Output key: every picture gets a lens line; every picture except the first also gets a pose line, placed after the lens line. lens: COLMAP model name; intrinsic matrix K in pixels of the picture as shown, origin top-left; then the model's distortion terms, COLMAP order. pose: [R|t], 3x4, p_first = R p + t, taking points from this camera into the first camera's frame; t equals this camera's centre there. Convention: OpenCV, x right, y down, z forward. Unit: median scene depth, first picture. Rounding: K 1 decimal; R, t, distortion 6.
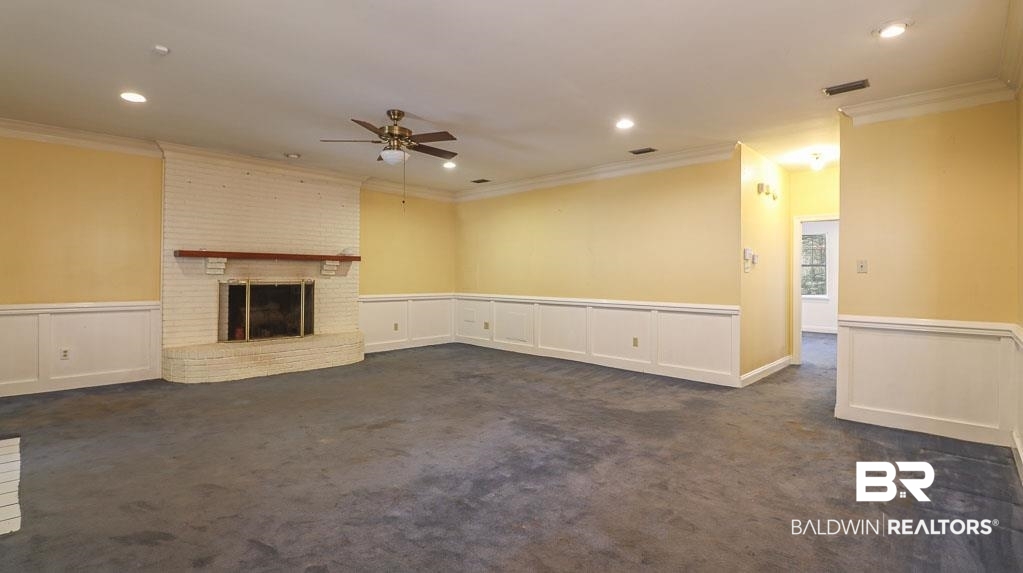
lens RADIAL K [[480.4, 0, 512.6], [0, 480.4, 282.3], [0, 0, 1]] dist [0.003254, -0.013231]
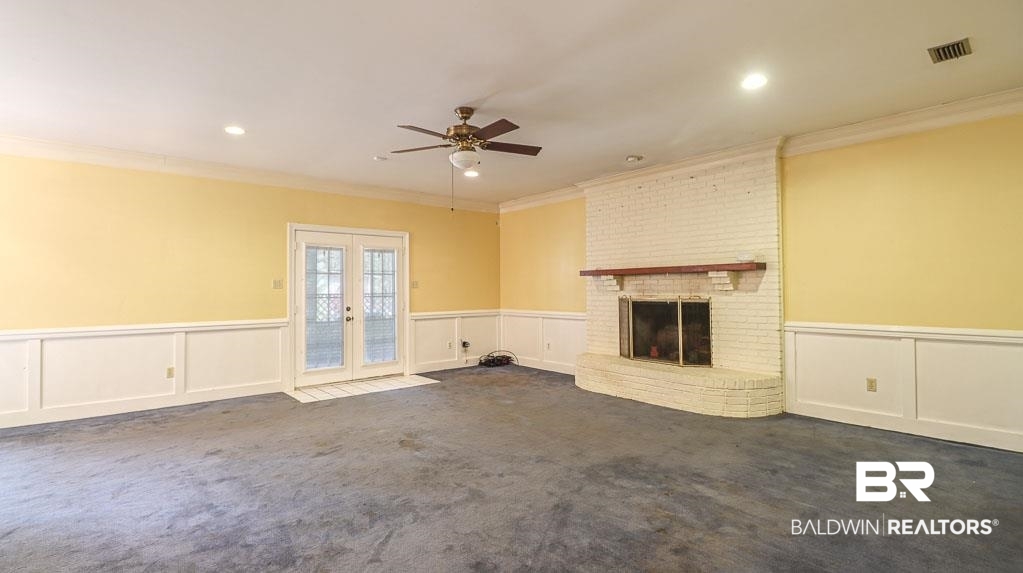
lens RADIAL K [[480.4, 0, 512.6], [0, 480.4, 282.3], [0, 0, 1]] dist [0.003254, -0.013231]
pose [[-0.102920, -0.029078, -0.994265, 0.420407], [-0.015411, 0.999499, -0.027636, -0.002388], [0.994570, 0.012478, -0.103316, 0.808185]]
